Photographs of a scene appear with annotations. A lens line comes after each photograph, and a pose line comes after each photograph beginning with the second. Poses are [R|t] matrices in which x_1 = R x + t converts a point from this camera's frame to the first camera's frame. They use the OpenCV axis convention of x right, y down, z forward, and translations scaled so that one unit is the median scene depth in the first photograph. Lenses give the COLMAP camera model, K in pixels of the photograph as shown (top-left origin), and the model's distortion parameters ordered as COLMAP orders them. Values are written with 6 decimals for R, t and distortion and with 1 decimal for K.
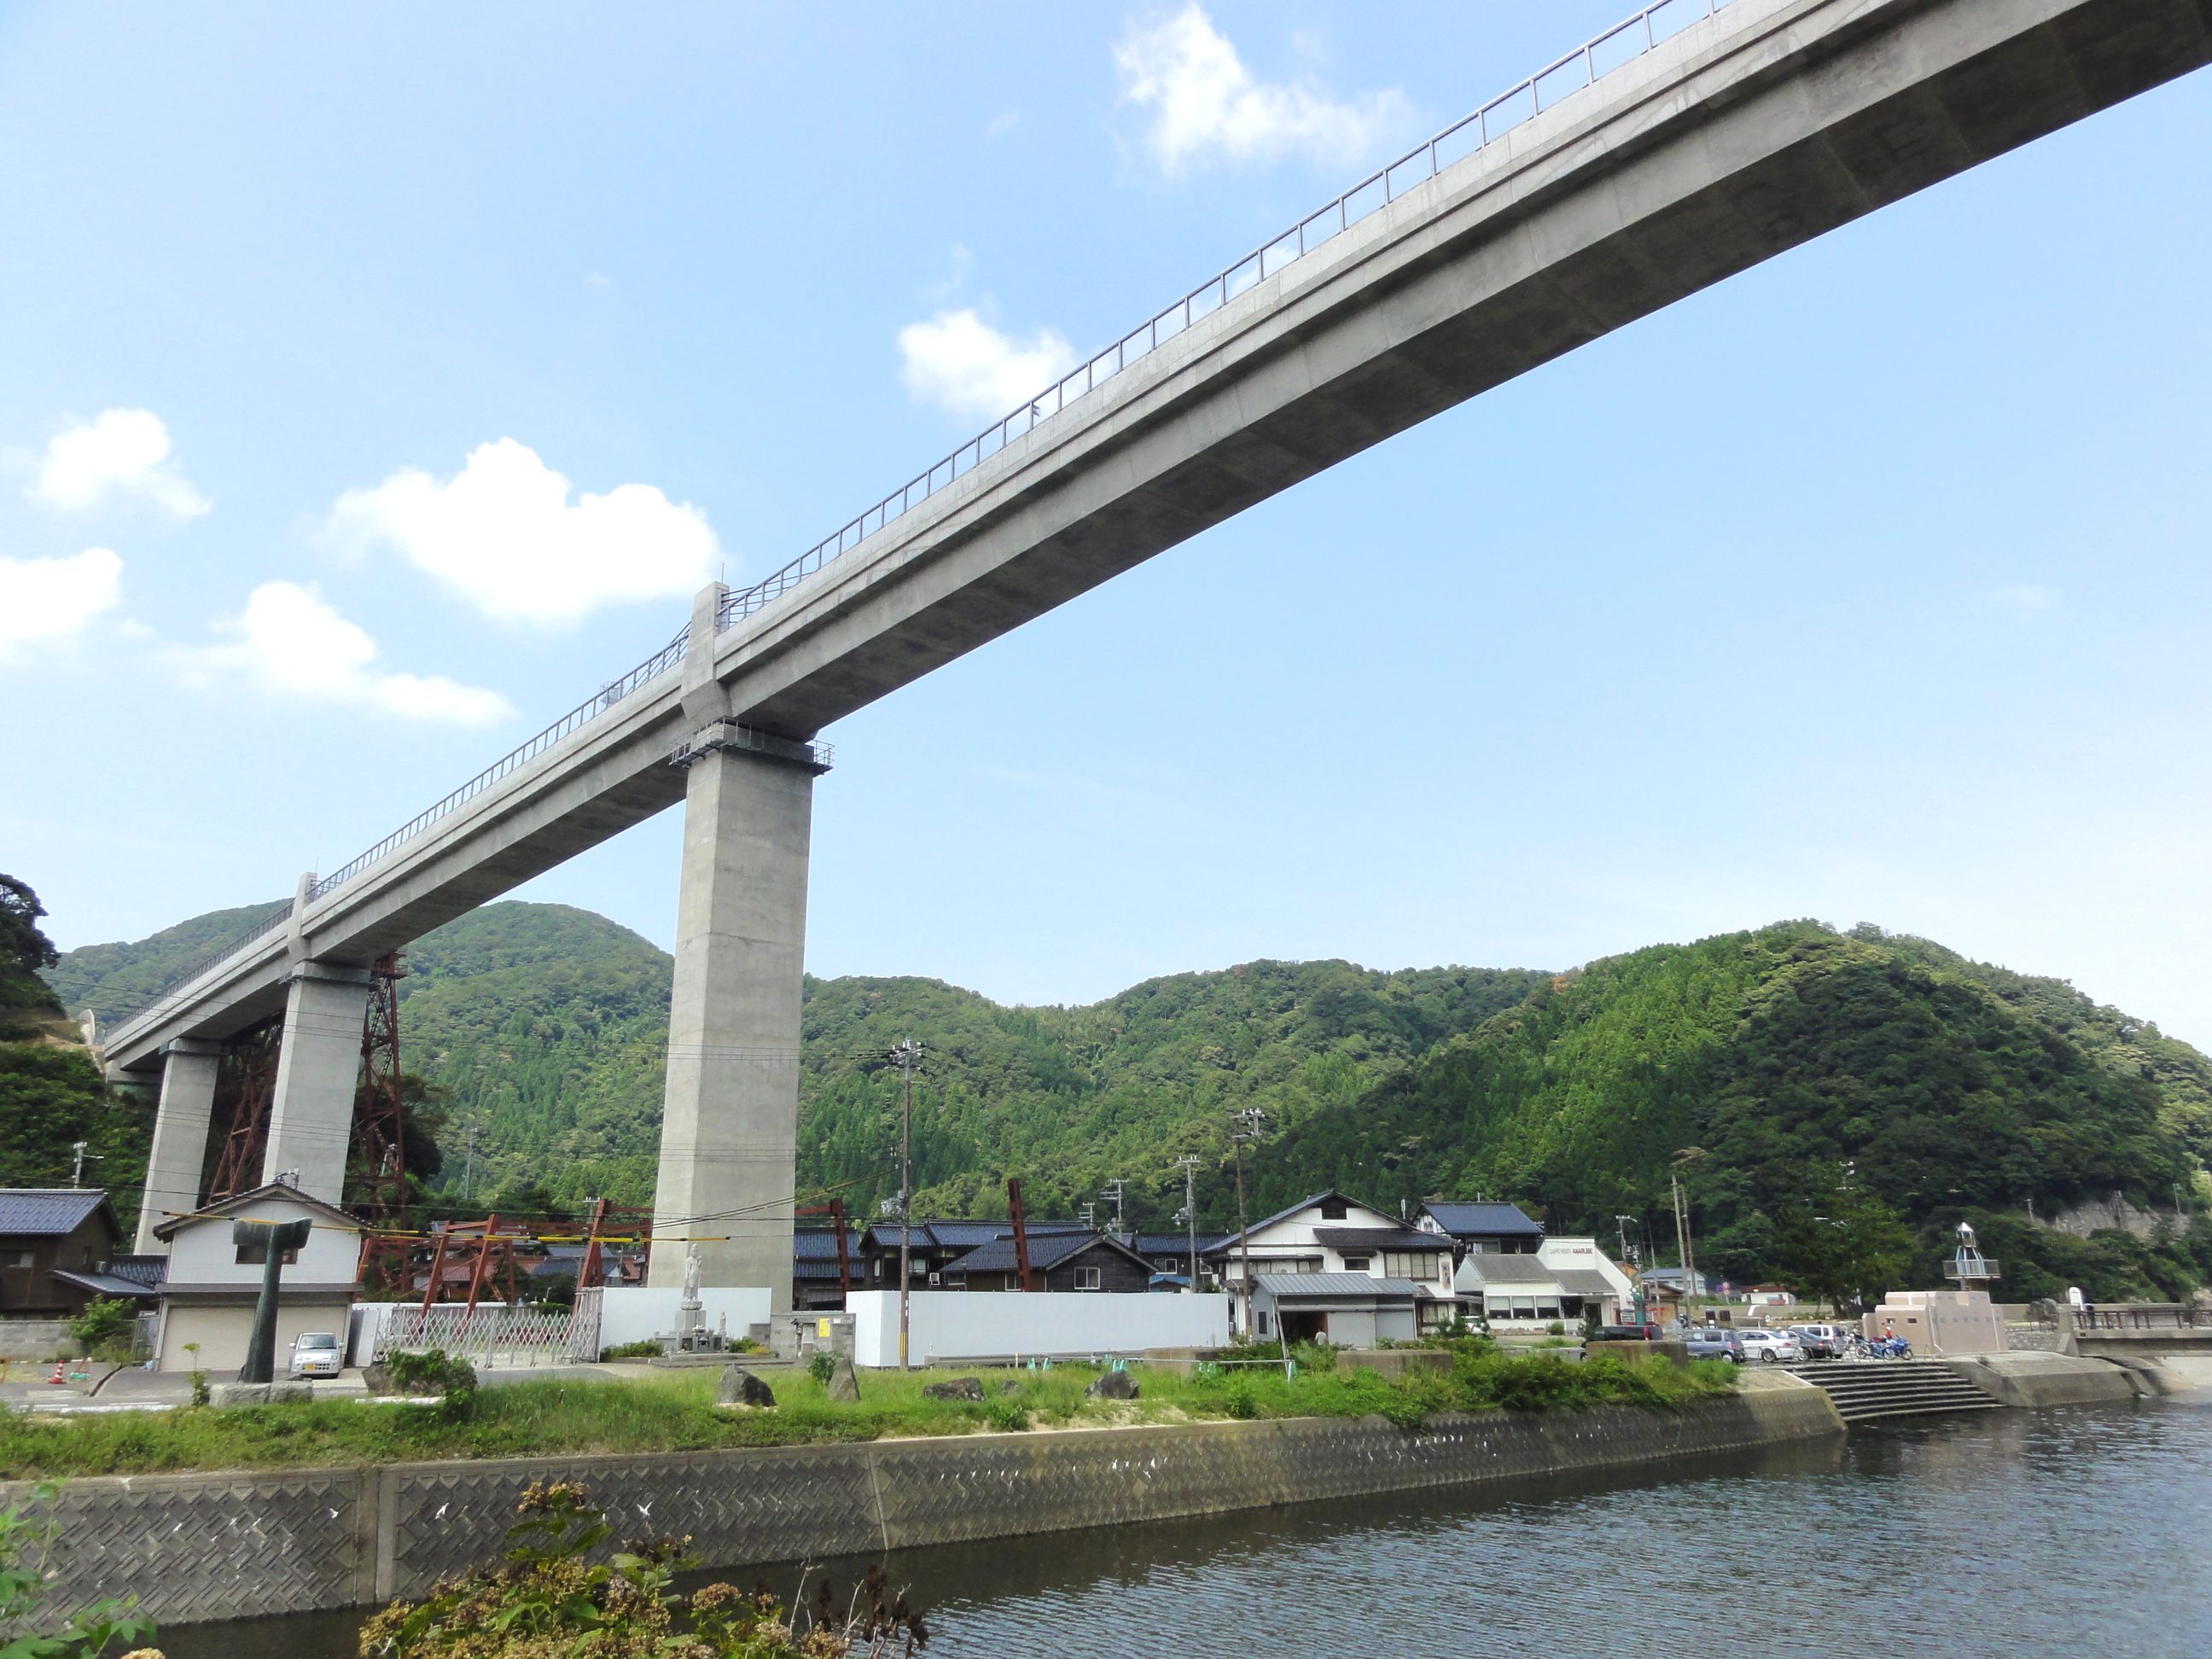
lens RADIAL K [[1536.5, 0, 1104.6], [0, 1536.5, 835.1], [0, 0, 1]] dist [0.007252, 0.000435]
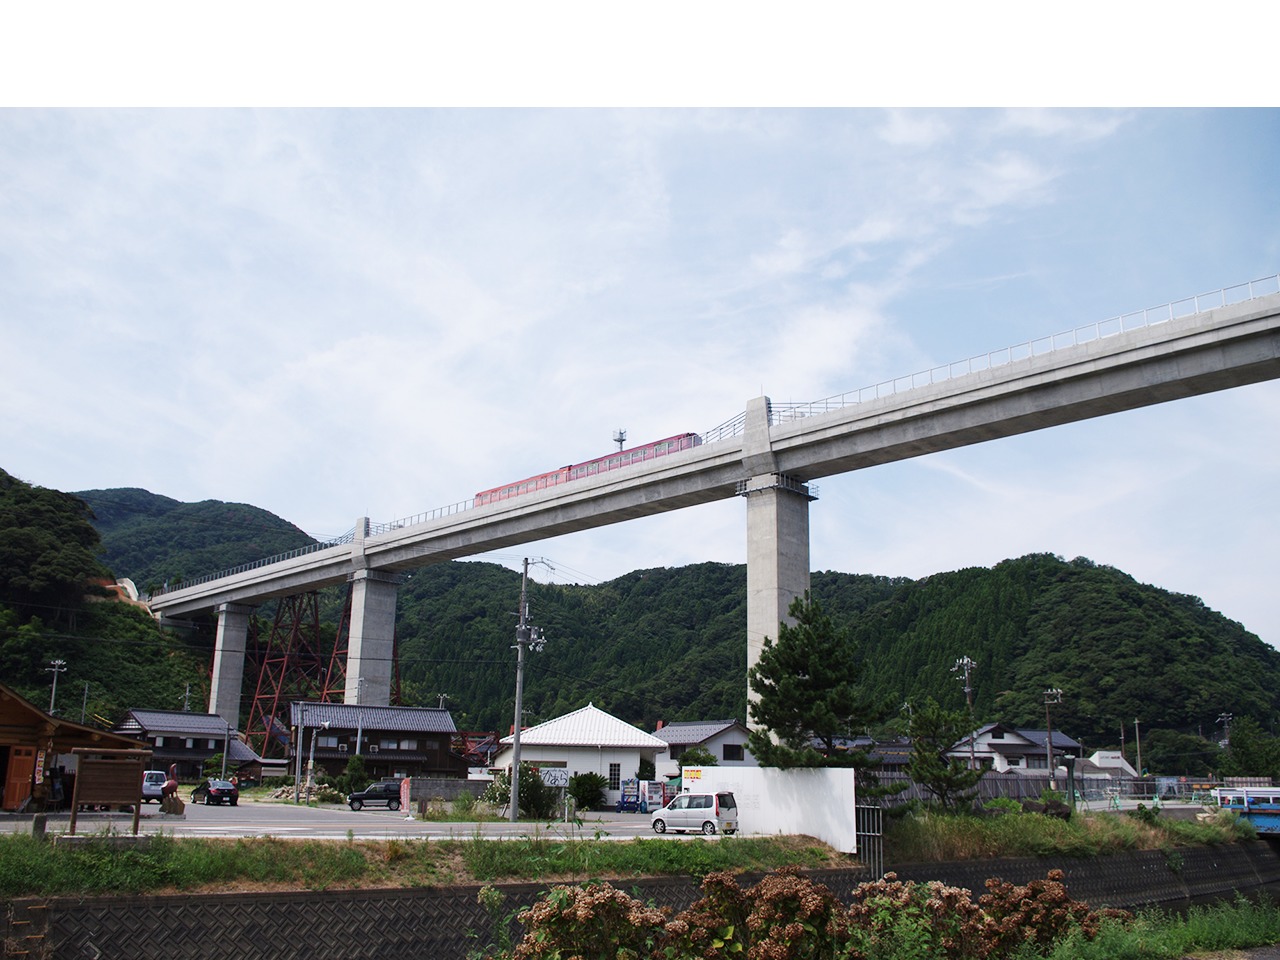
lens RADIAL K [[994.9, 0, 629.0], [0, 994.9, 537.8], [0, 0, 1]] dist [-0.065358, 0.007729]
pose [[0.997033, 0.045189, 0.062310, -0.113727], [-0.049227, 0.996678, 0.064875, -0.015111], [-0.059172, -0.067750, 0.995946, -0.046009]]
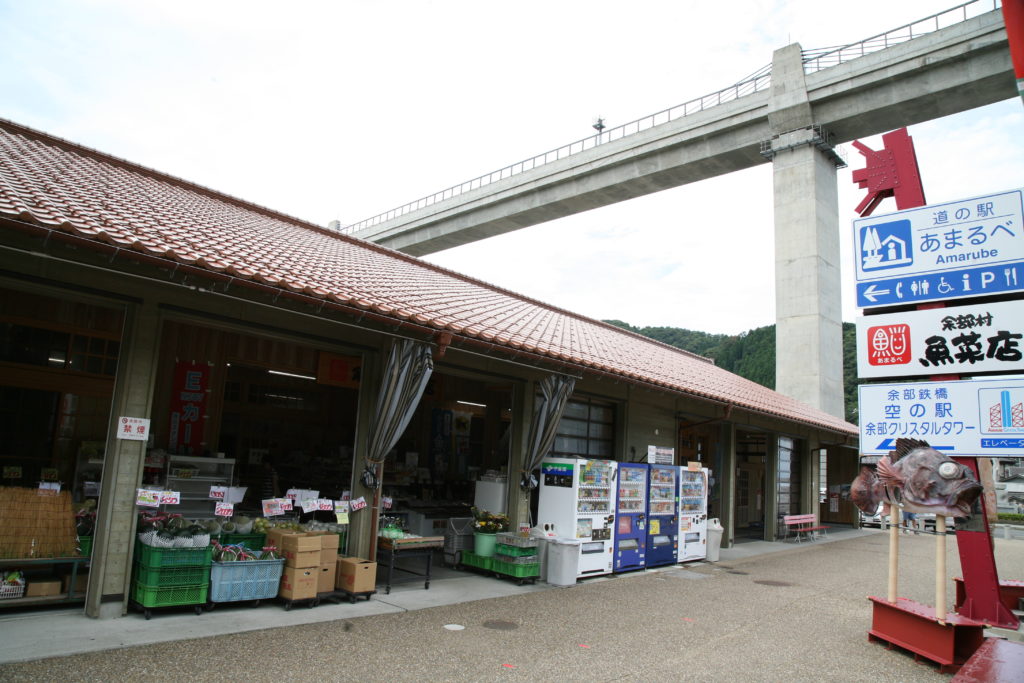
lens RADIAL K [[688.0, 0, 512.8], [0, 688.0, 344.1], [0, 0, 1]] dist [-0.060131, -0.001080]
pose [[0.995169, 0.077868, 0.059796, -0.134236], [-0.084680, 0.988981, 0.121431, 0.021024], [-0.049681, -0.125908, 0.990797, 0.063822]]
